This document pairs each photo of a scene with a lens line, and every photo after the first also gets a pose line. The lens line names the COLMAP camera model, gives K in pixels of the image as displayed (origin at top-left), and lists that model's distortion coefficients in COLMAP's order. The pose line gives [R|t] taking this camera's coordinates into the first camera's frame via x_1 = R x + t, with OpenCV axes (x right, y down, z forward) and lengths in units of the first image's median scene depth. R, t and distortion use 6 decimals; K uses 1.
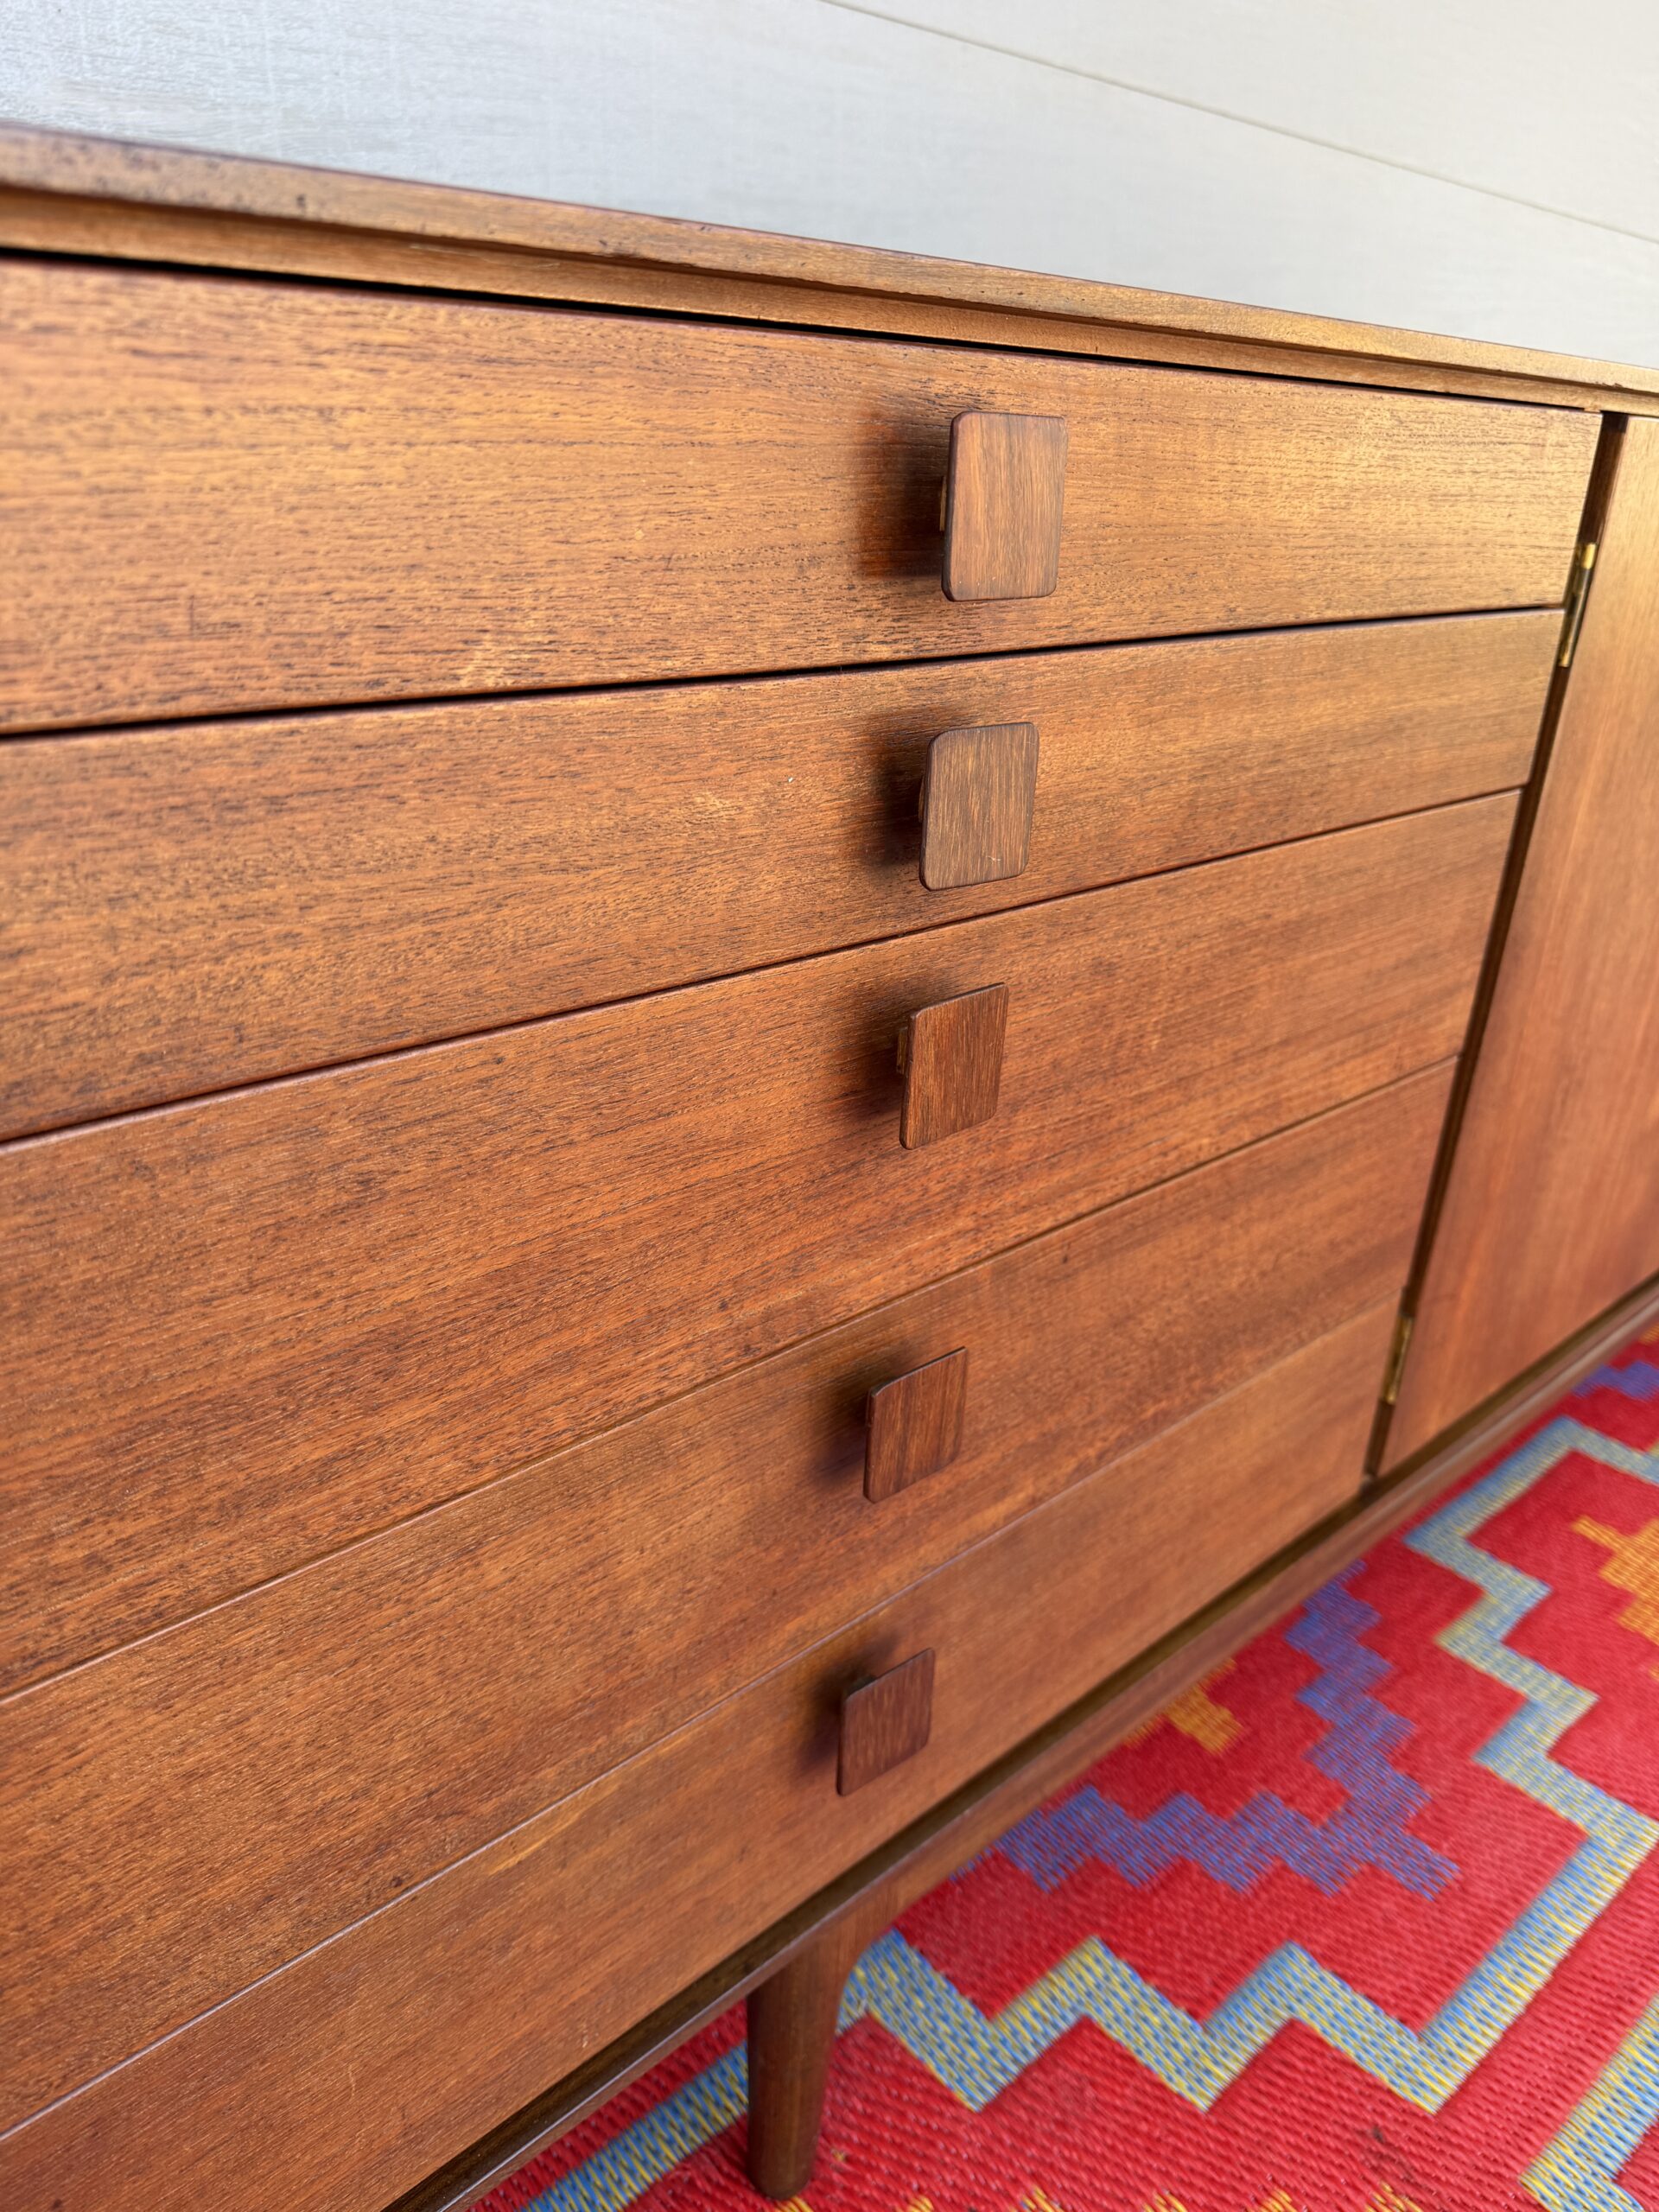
lens RADIAL K [[1550.8, 0, 790.3], [0, 1550.8, 1103.7], [0, 0, 1]] dist [0.086961, -0.127860]
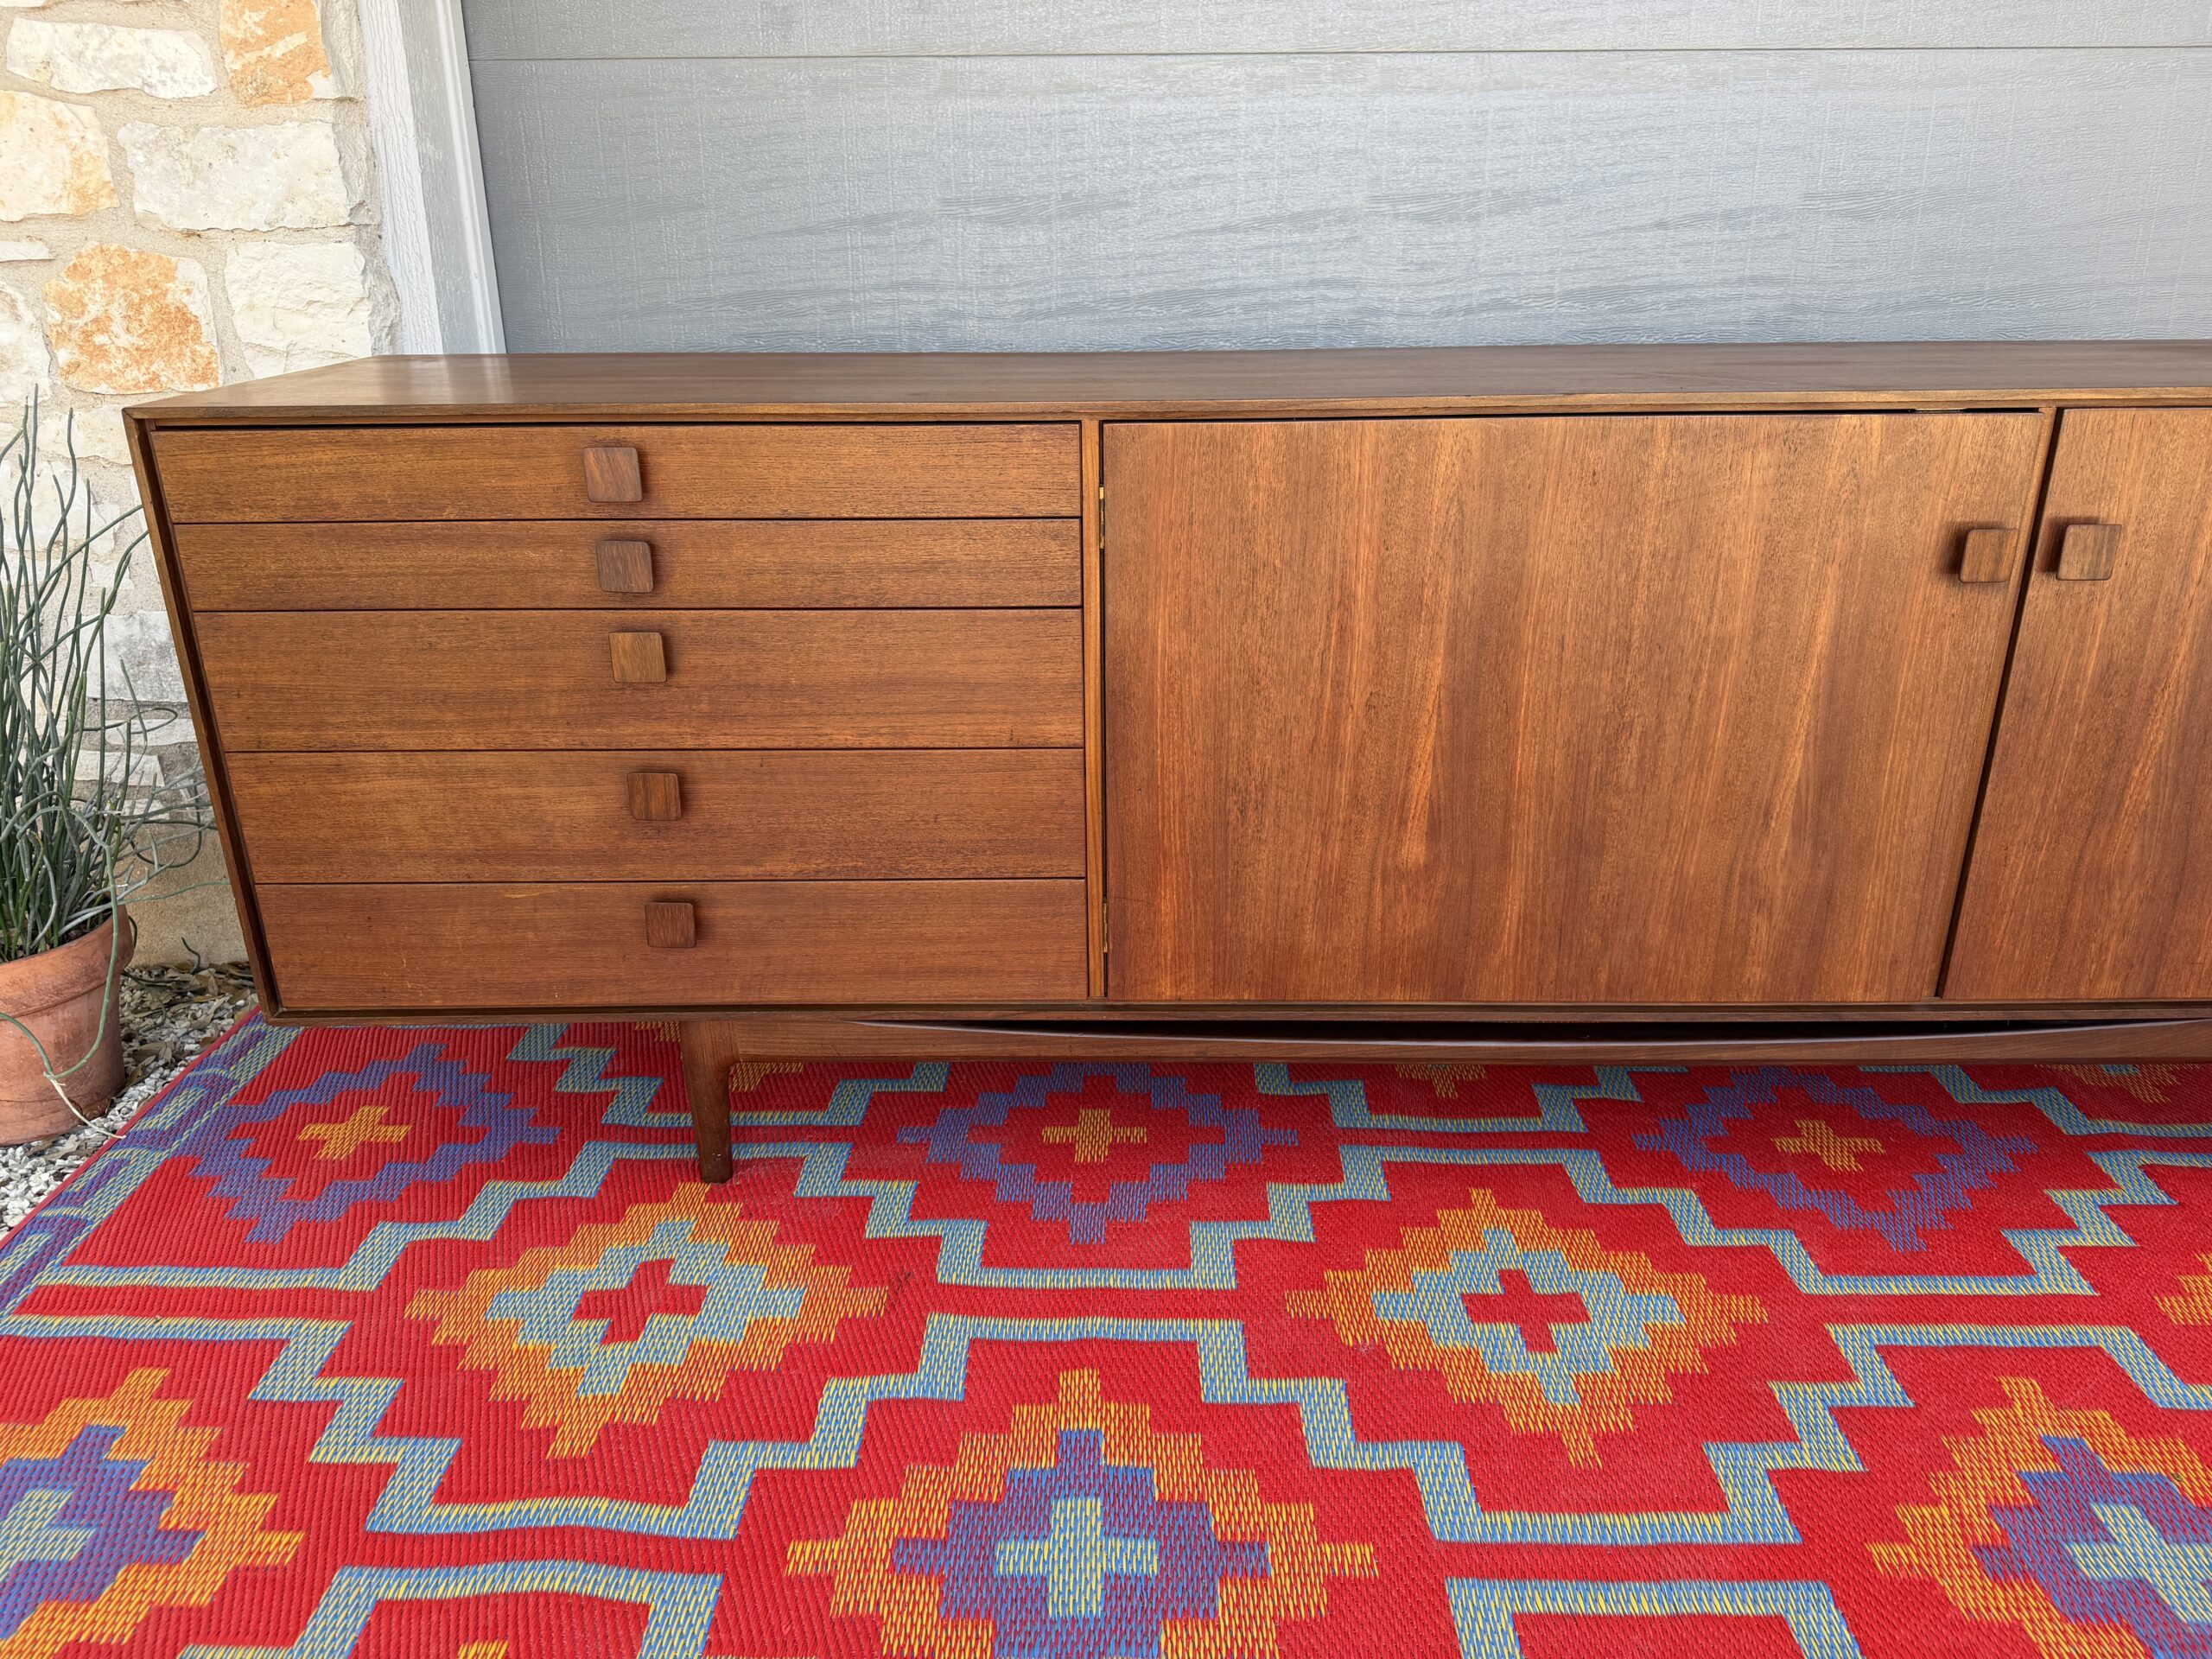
lens RADIAL K [[1550.8, 0, 1097.4], [0, 1550.8, 830.3], [0, 0, 1]] dist [0.086961, -0.127860]
pose [[0.736410, 0.190817, -0.649068, 2.571666], [-0.224763, 0.973910, 0.031308, 0.005751], [0.638108, 0.122831, 0.760086, -0.600411]]
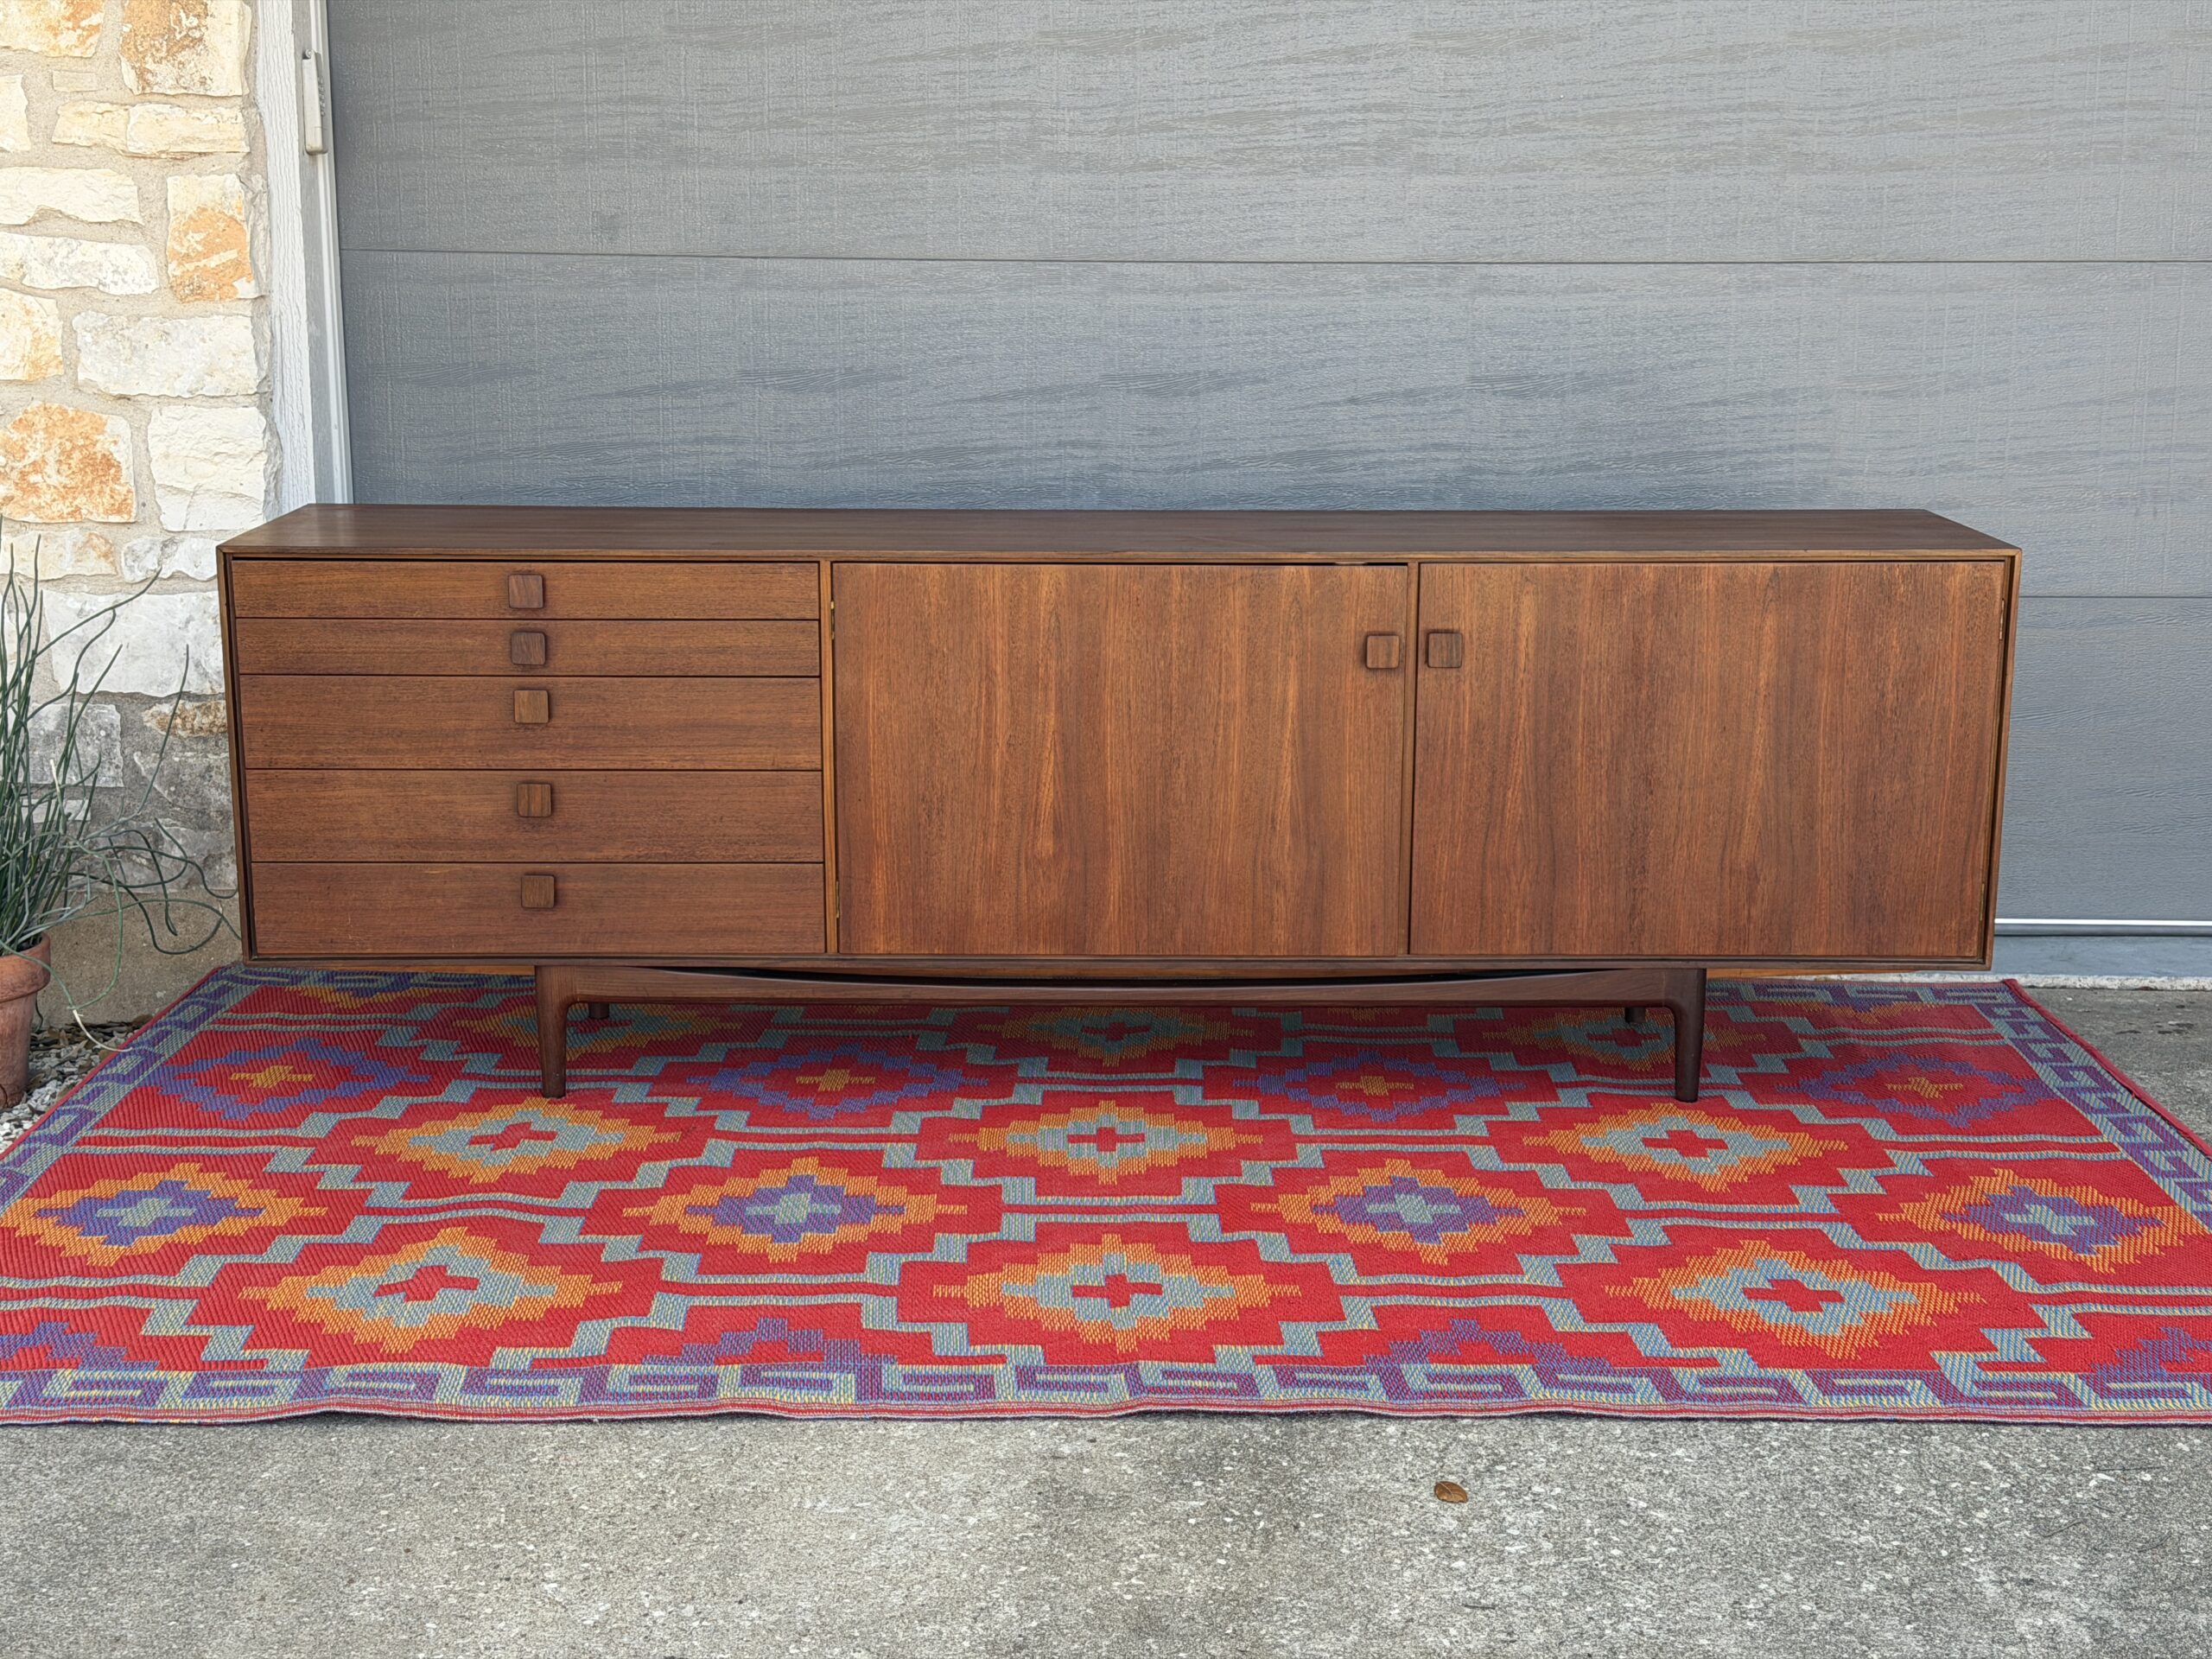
lens RADIAL K [[3067.8, 0, 1106.0], [0, 3067.8, 829.5], [0, 0, 1]] dist [0.140979, -0.069404]
pose [[0.747330, 0.093771, -0.657803, 6.907216], [-0.232598, 0.964272, -0.126796, 1.013153], [0.622411, 0.247762, 0.742441, -4.283673]]
